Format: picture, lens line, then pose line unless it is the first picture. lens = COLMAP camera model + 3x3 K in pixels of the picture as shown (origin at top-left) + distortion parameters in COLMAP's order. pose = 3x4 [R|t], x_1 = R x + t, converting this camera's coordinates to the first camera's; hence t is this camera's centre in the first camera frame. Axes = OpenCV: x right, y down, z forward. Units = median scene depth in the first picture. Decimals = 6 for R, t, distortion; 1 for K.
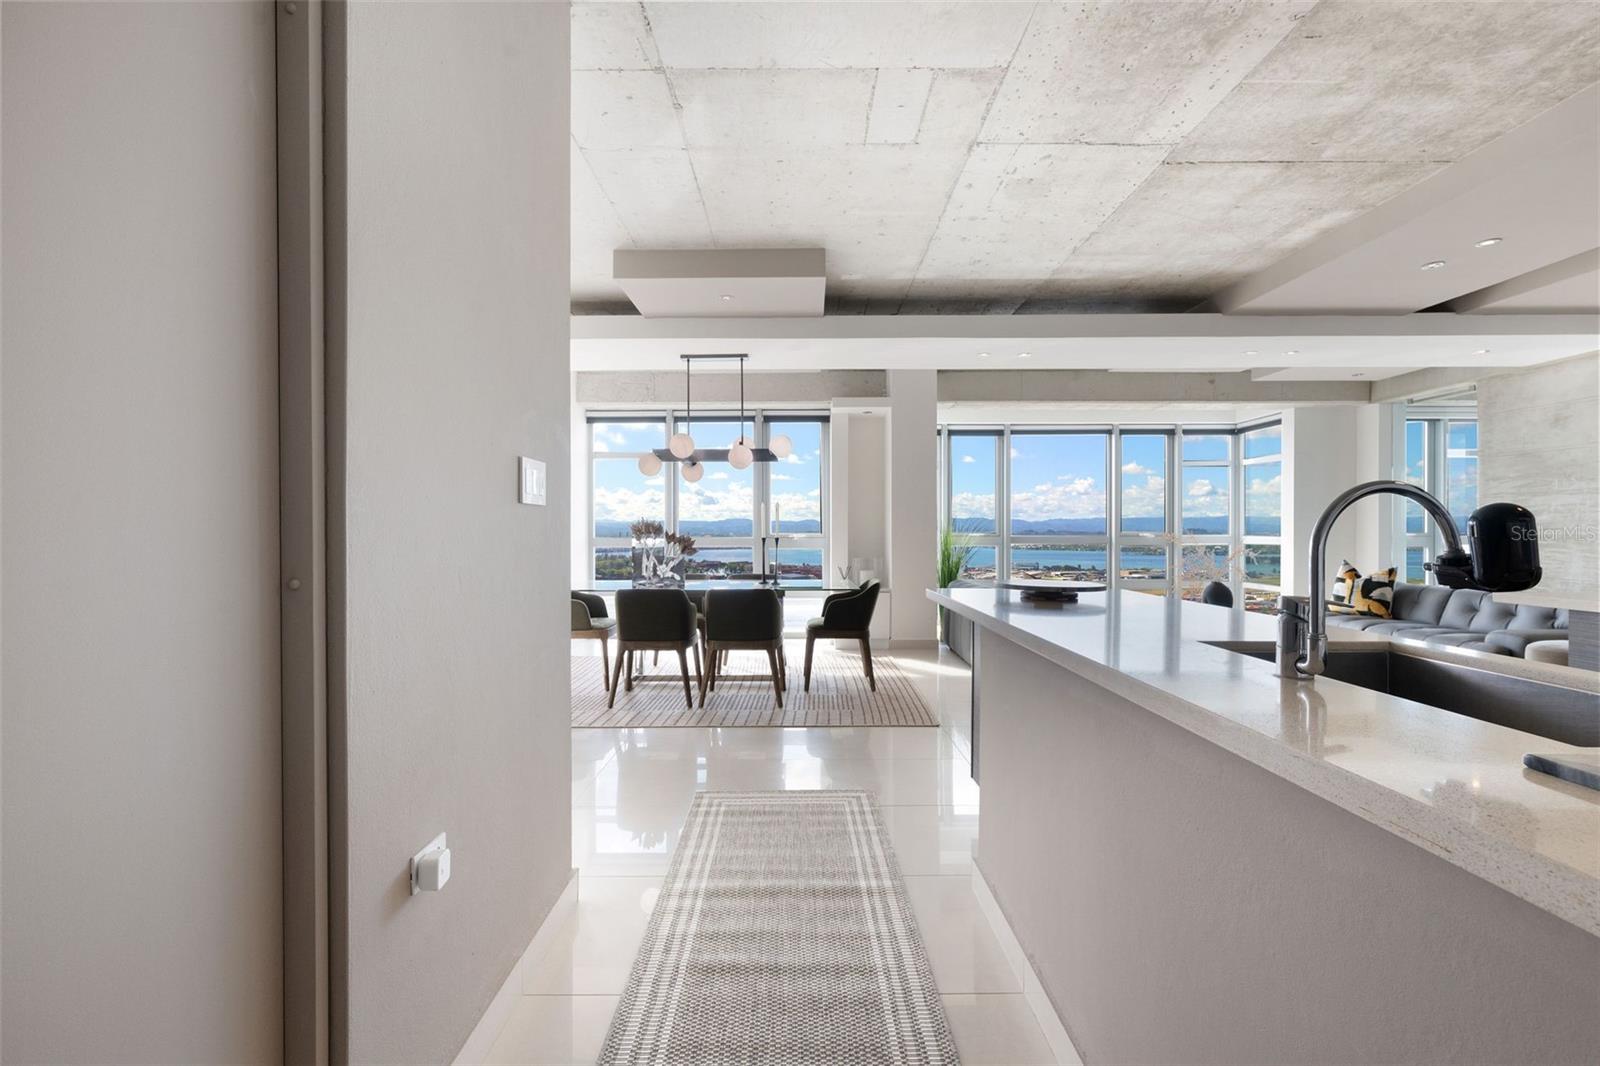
lens RADIAL K [[698.5, 0, 800.0], [0, 698.5, 533.0], [0, 0, 1]] dist [-0.000513, 0.000224]
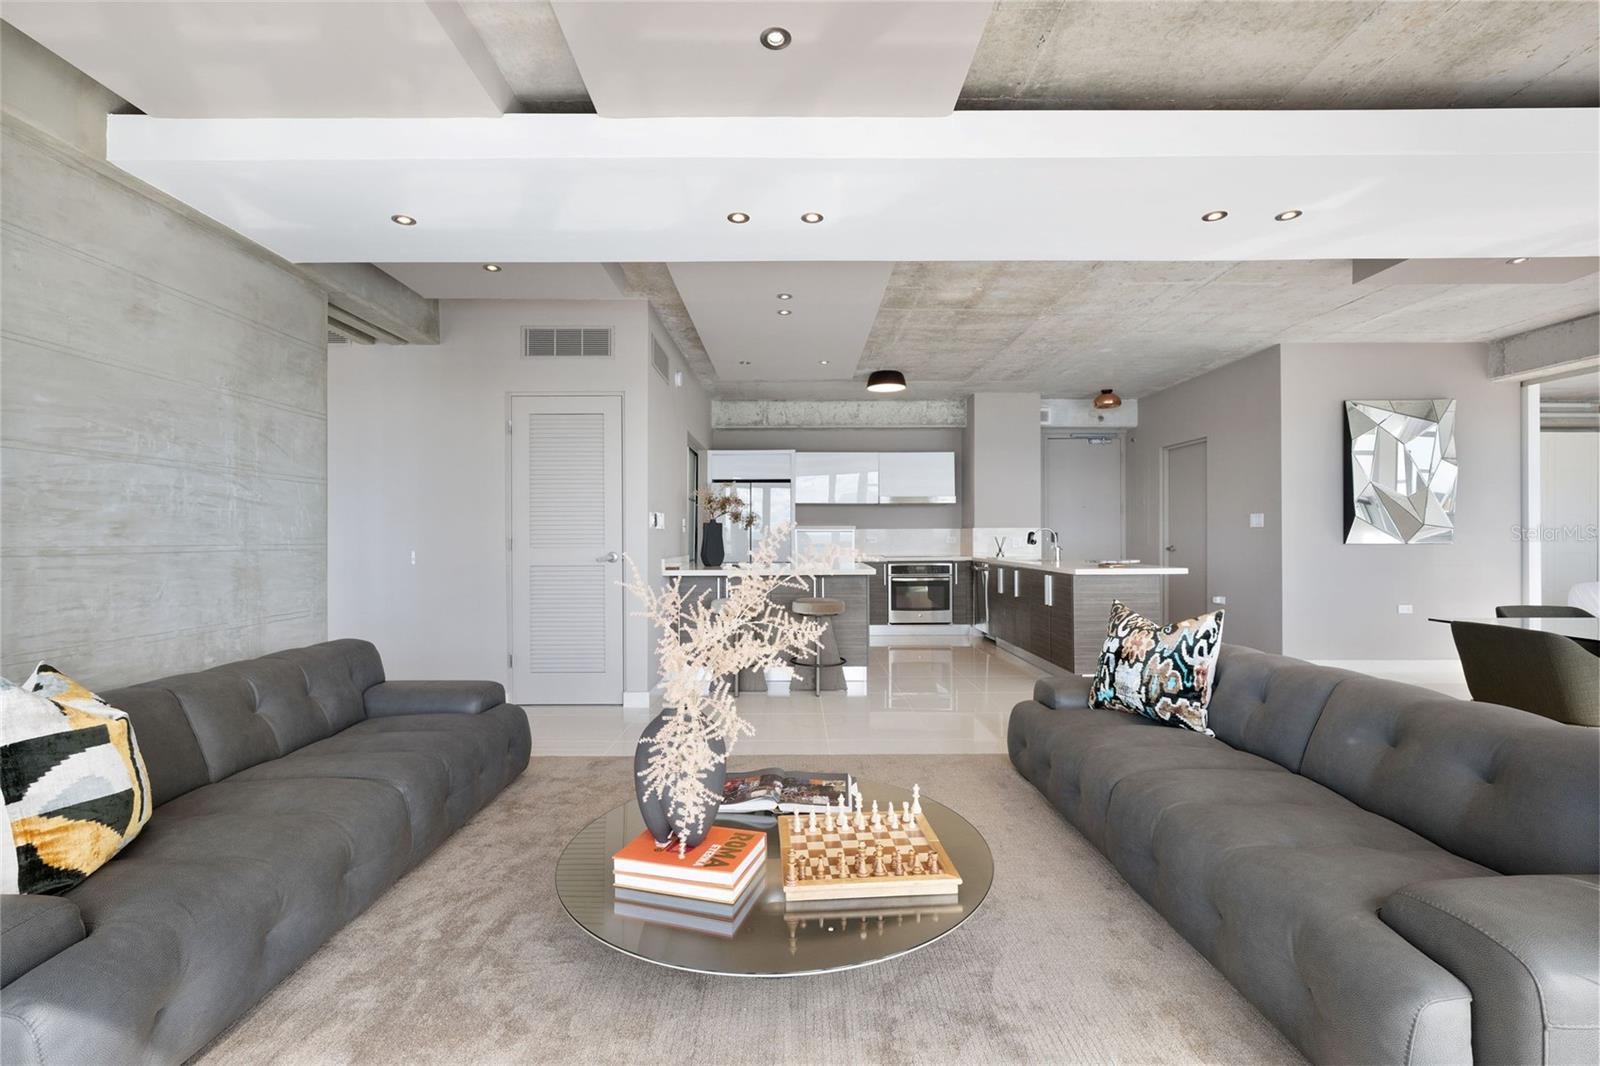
lens RADIAL K [[703.2, 0, 795.8], [0, 703.2, 534.2], [0, 0, 1]] dist [-0.000126, 0.000015]
pose [[-0.999992, 0.002947, -0.002685, 0.595842], [0.002945, 0.999996, 0.000549, -0.004516], [0.002687, 0.000541, -0.999996, 1.413114]]
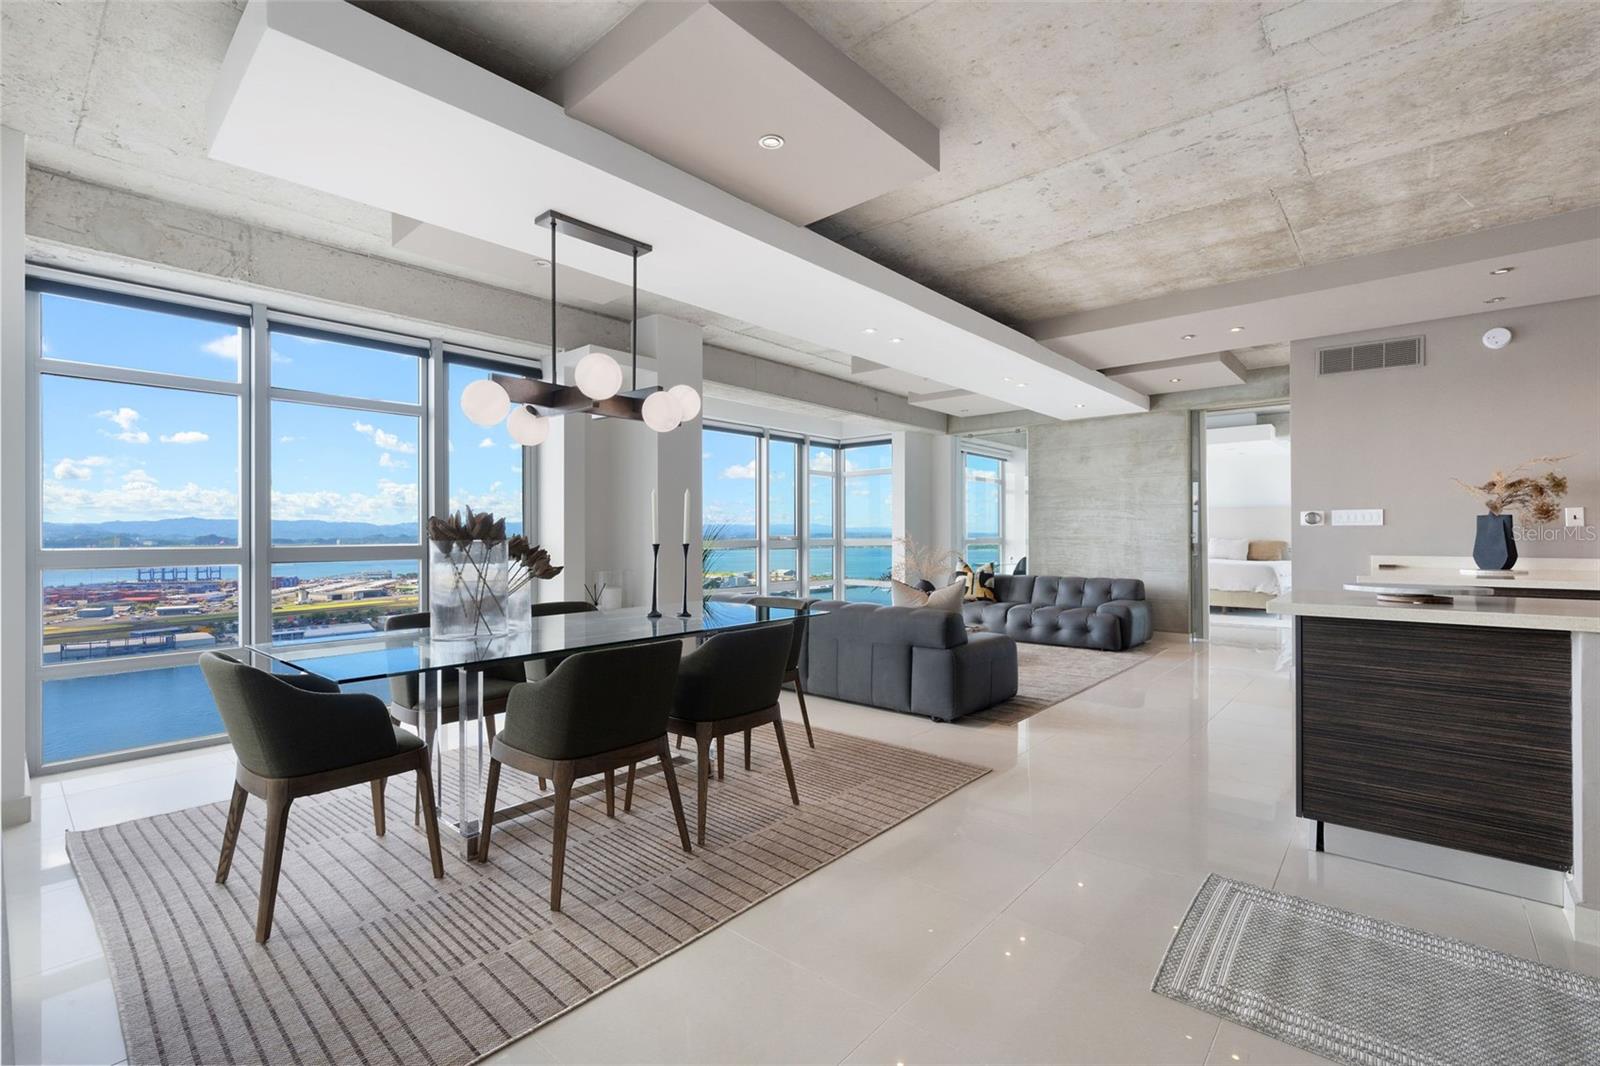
lens RADIAL K [[703.2, 0, 795.8], [0, 703.2, 534.2], [0, 0, 1]] dist [-0.000126, 0.000015]
pose [[0.659620, -0.000046, 0.751599, -0.414007], [0.003555, 0.999989, -0.003059, -0.000030], [-0.751591, 0.004690, 0.659613, 0.449705]]
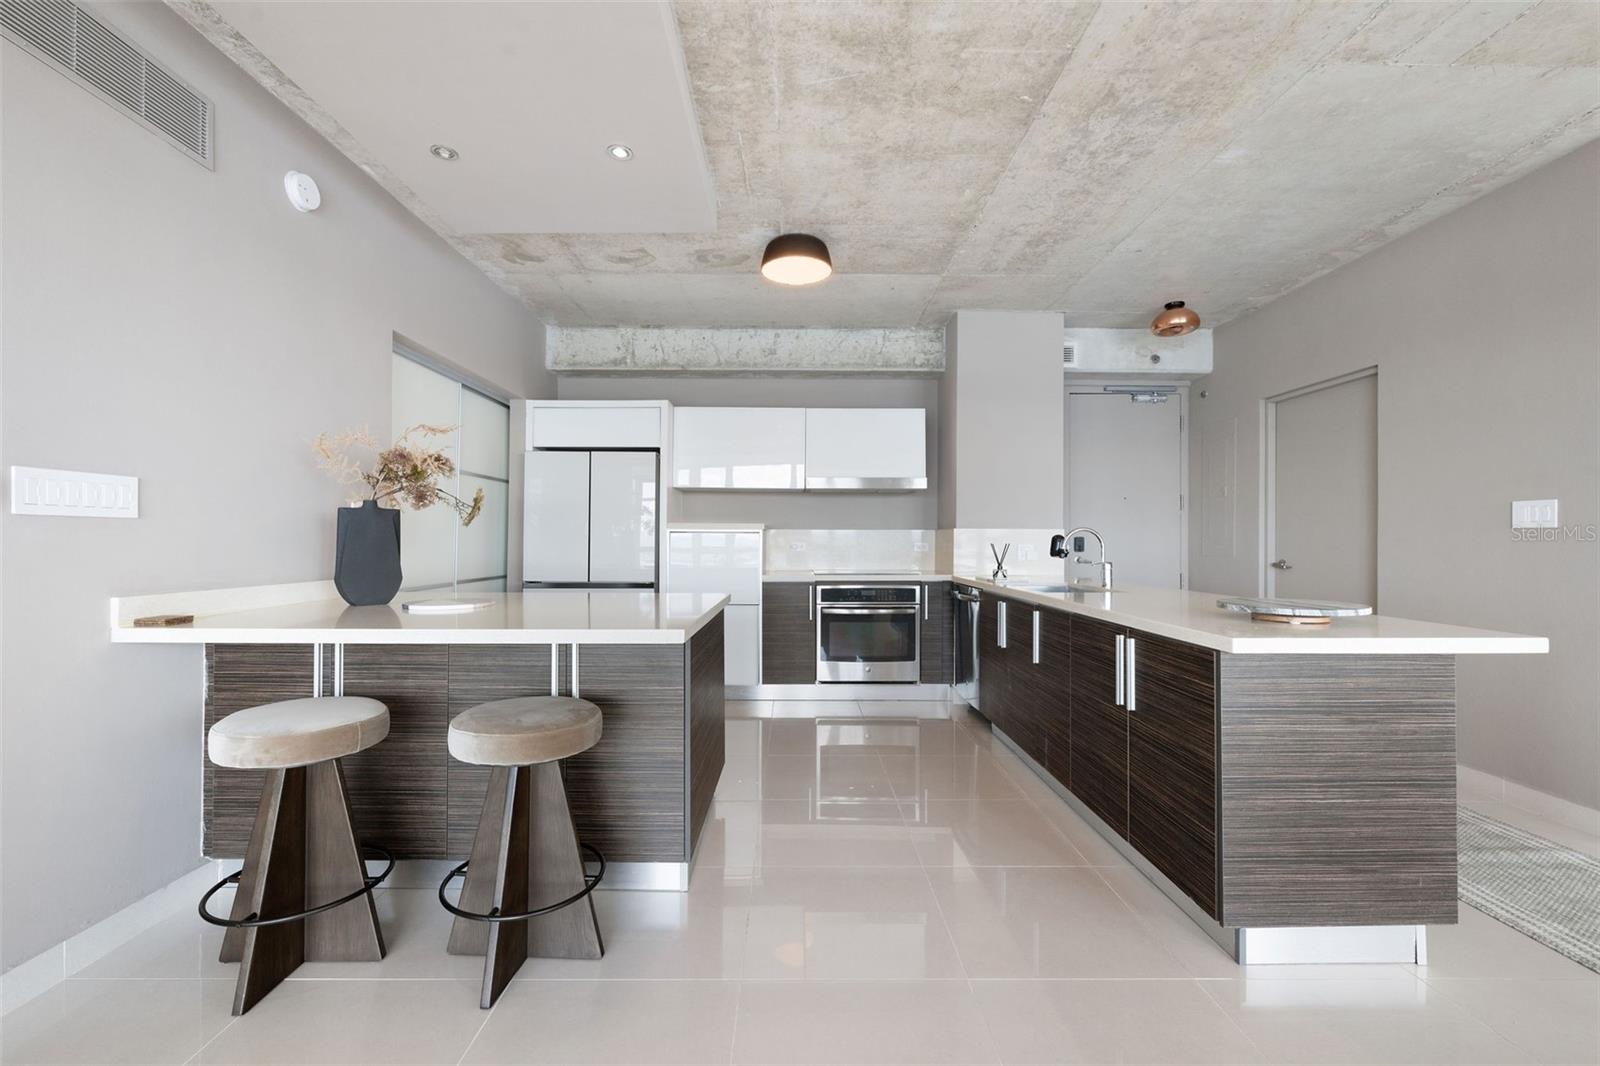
lens RADIAL K [[654.9, 0, 797.2], [0, 654.9, 533.7], [0, 0, 1]] dist [0.001012, 0.000366]
pose [[-0.999966, -0.003902, -0.007318, 0.436349], [-0.003862, 0.999978, -0.005472, -0.003613], [0.007339, -0.005443, -0.999958, 0.811703]]
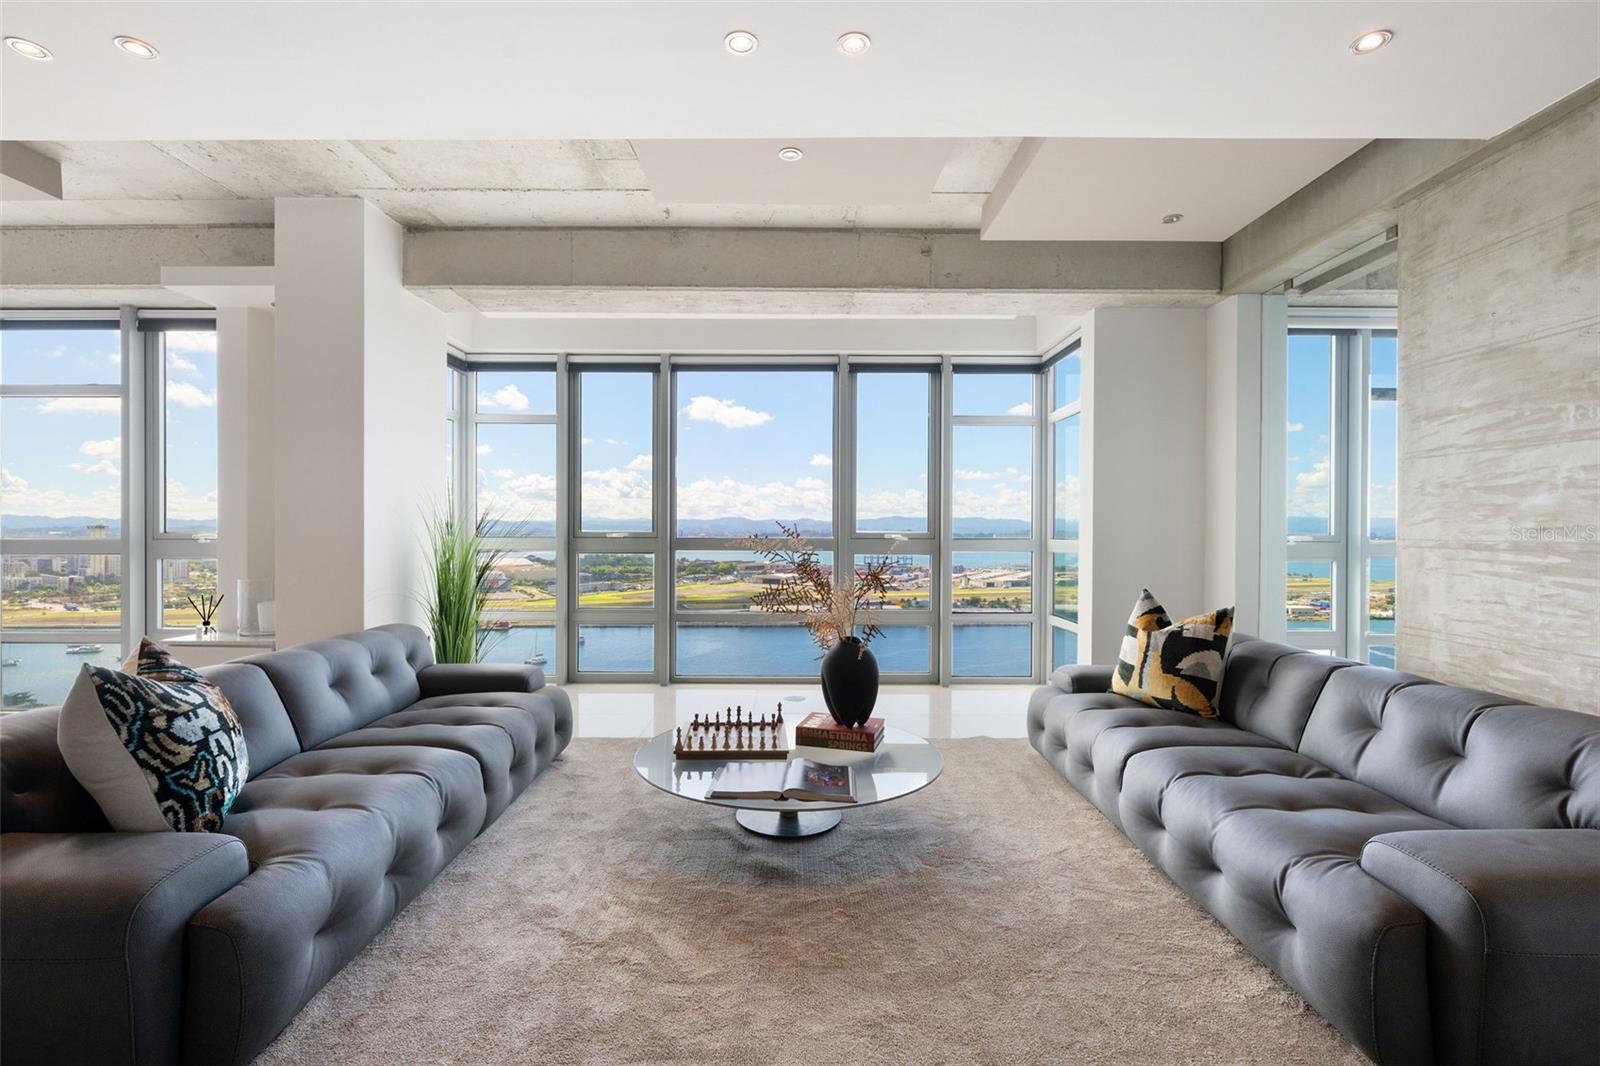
lens RADIAL K [[712.1, 0, 797.4], [0, 712.1, 534.1], [0, 0, 1]] dist [0.002209, 0.000094]
pose [[0.999974, 0.003842, 0.006101, 0.607436], [-0.003859, 0.999989, 0.002691, -0.001791], [-0.006091, -0.002715, 0.999978, 0.565212]]
